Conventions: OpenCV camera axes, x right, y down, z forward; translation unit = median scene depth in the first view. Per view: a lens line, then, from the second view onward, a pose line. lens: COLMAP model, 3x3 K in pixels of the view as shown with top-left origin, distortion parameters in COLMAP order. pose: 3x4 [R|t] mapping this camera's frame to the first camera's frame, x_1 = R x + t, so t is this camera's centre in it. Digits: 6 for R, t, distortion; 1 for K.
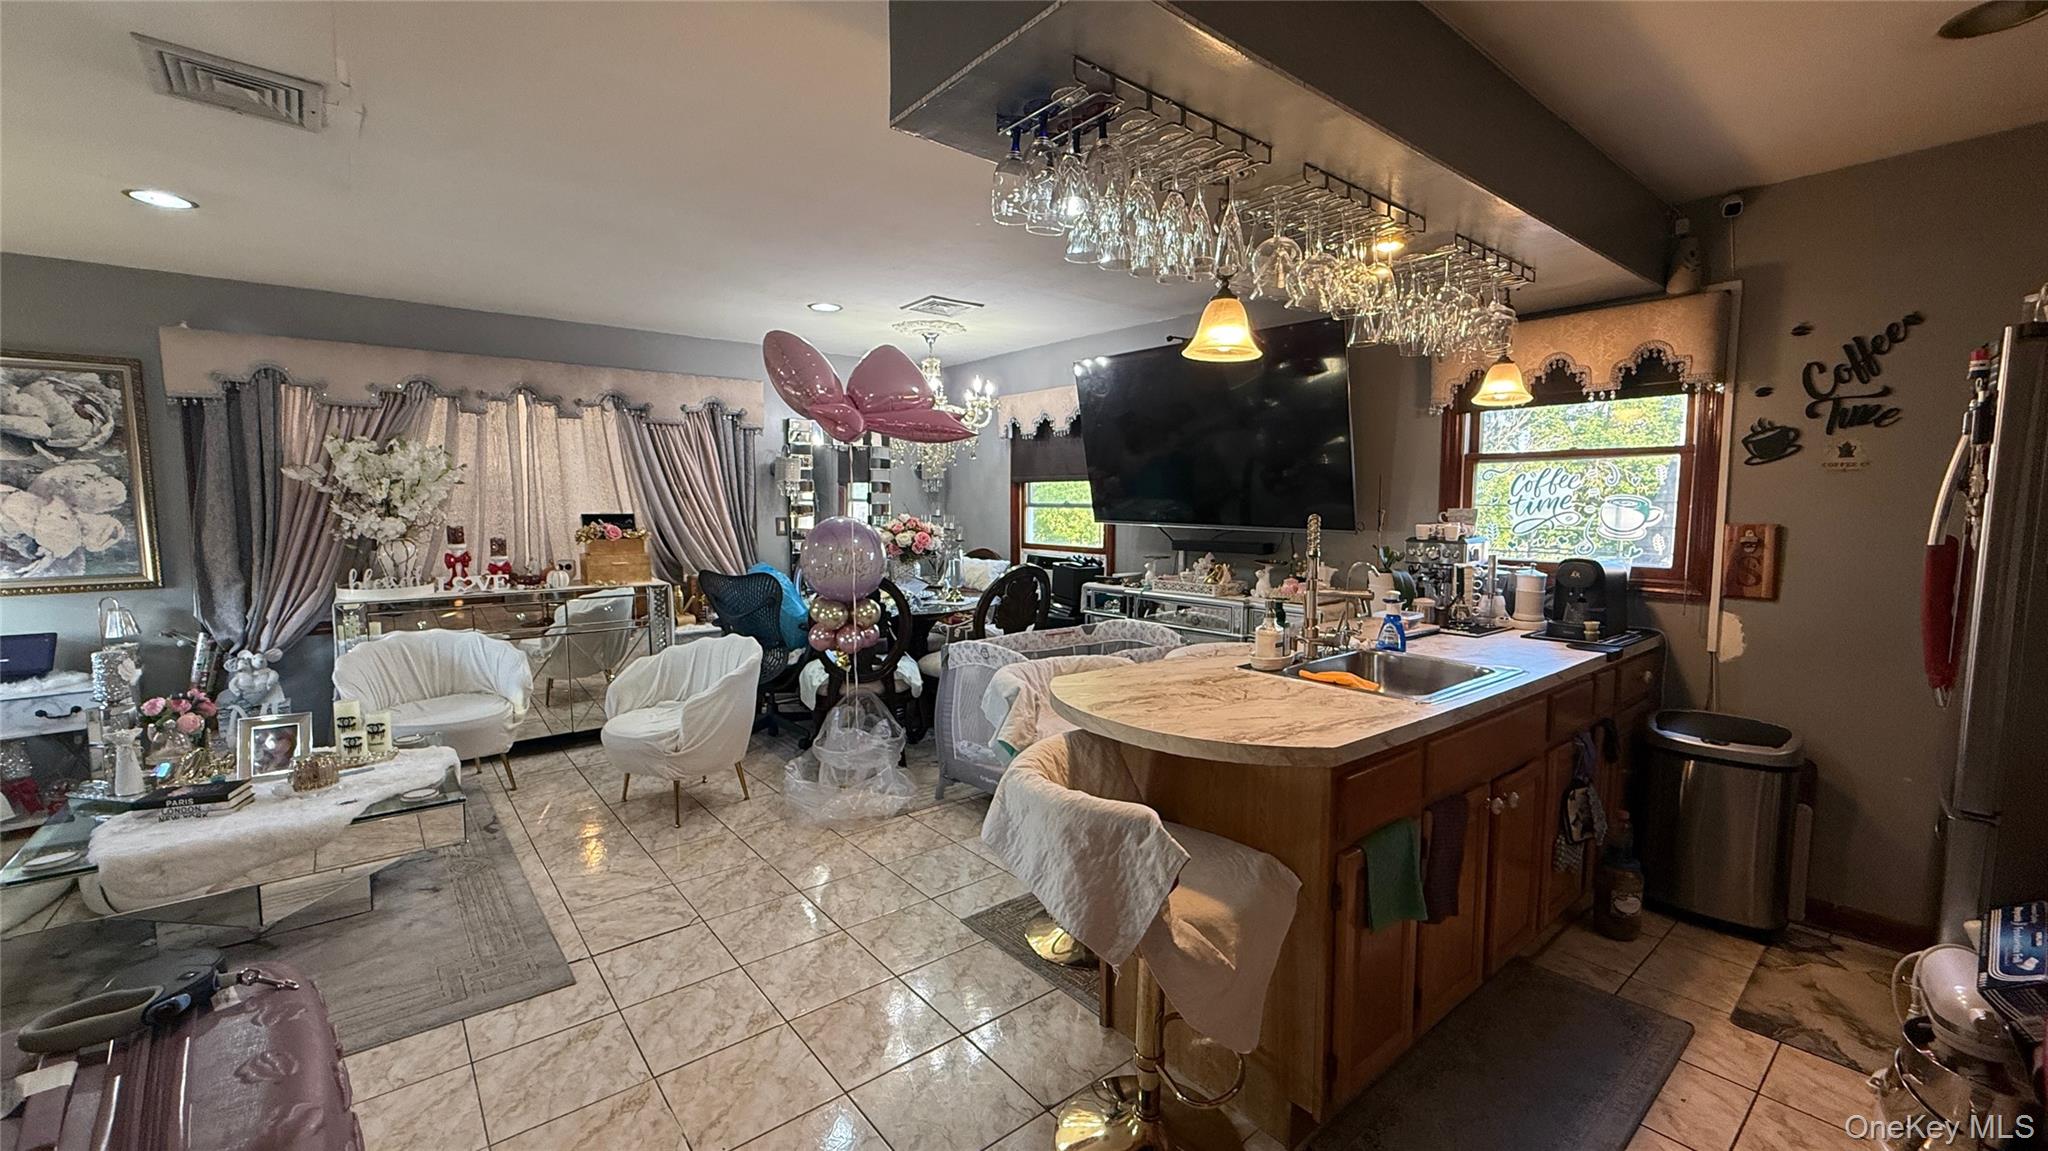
lens RADIAL K [[815.6, 0, 1022.4], [0, 815.6, 577.1], [0, 0, 1]] dist [-0.000627, 0.000212]
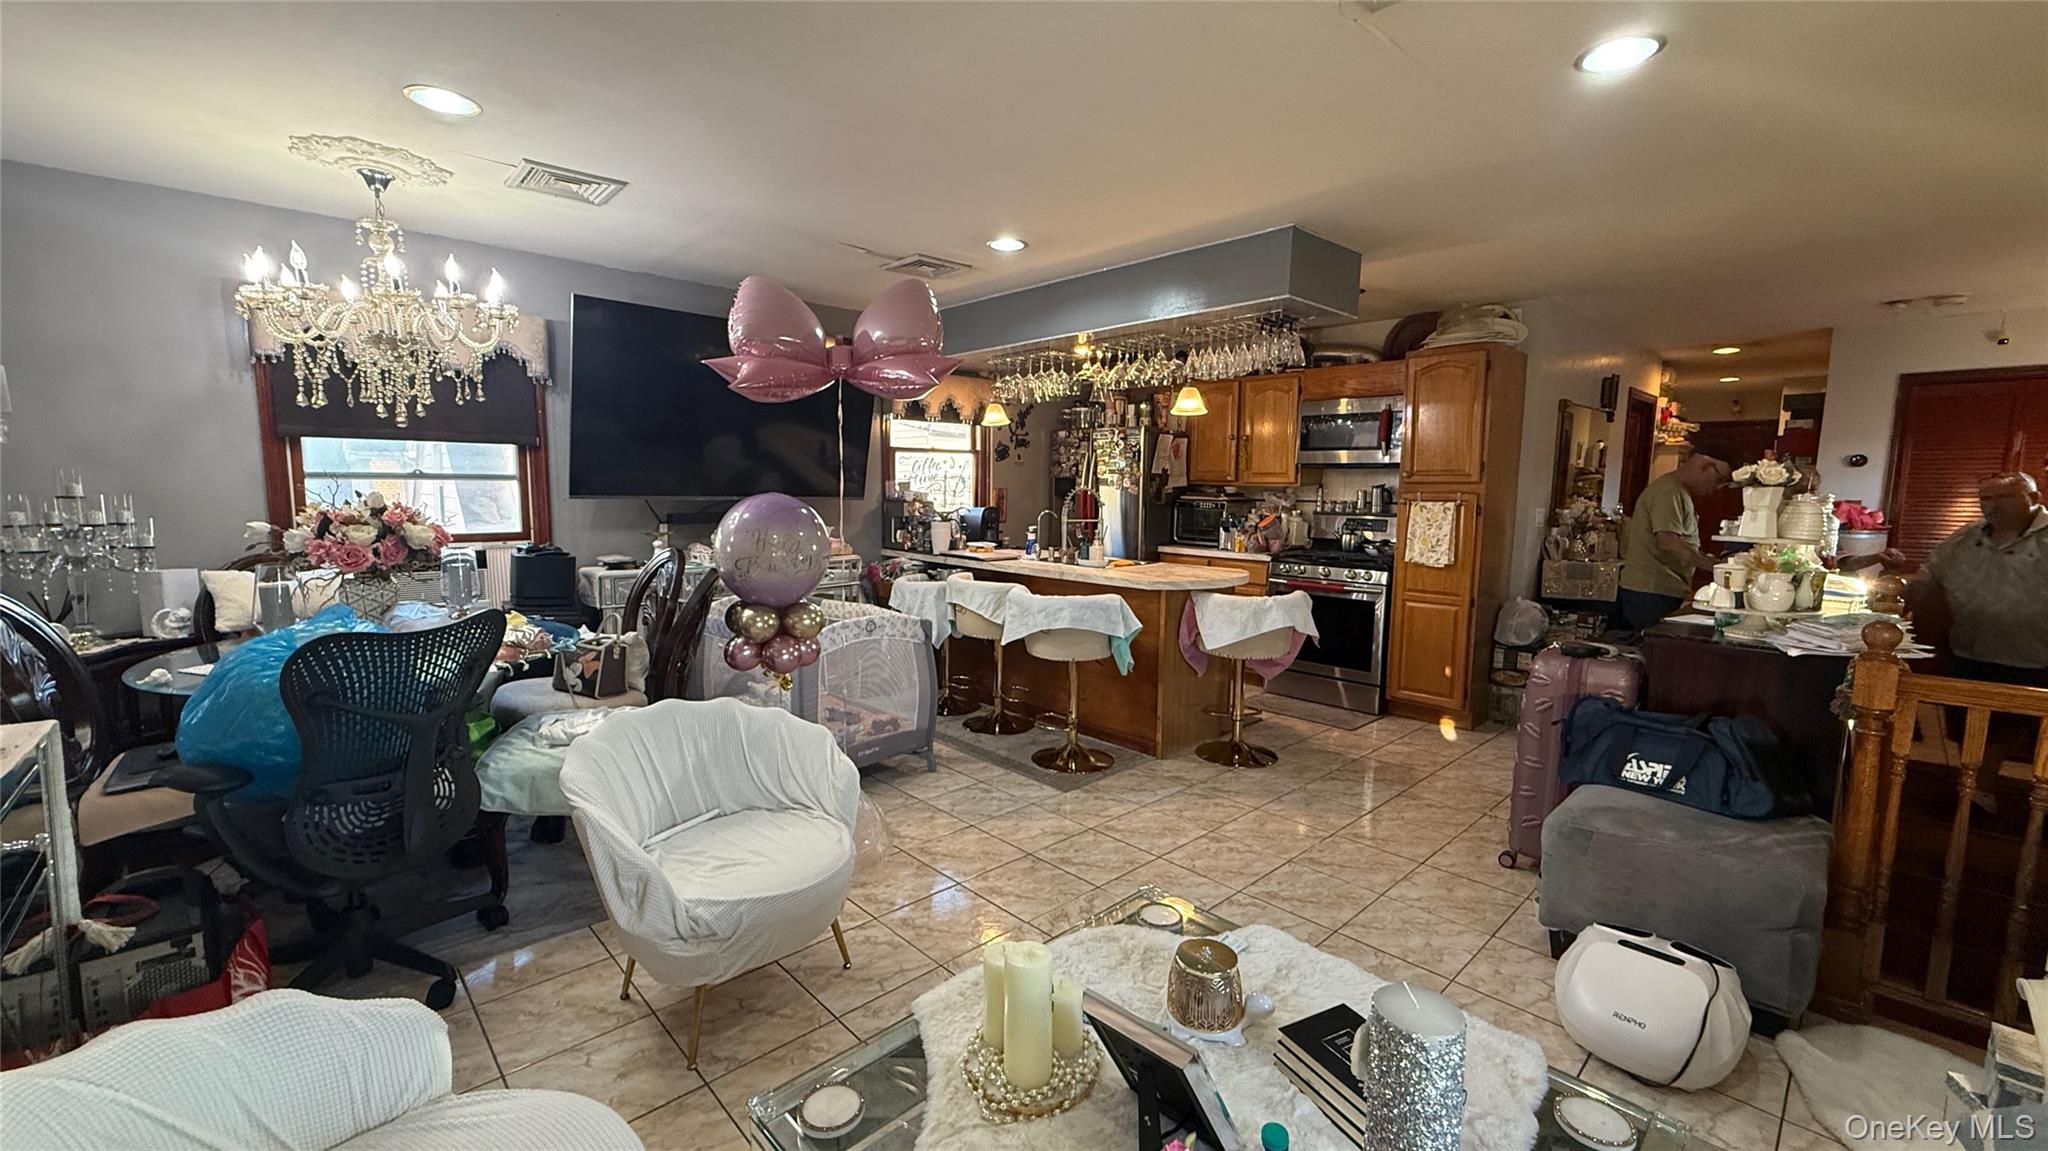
lens RADIAL K [[815.6, 0, 1021.2], [0, 815.6, 570.5], [0, 0, 1]] dist [-0.000627, 0.000212]
pose [[-0.073747, -0.111219, 0.991056, -1.204830], [0.081680, 0.989750, 0.117150, -0.089537], [-0.993927, 0.089588, -0.063906, 1.001490]]
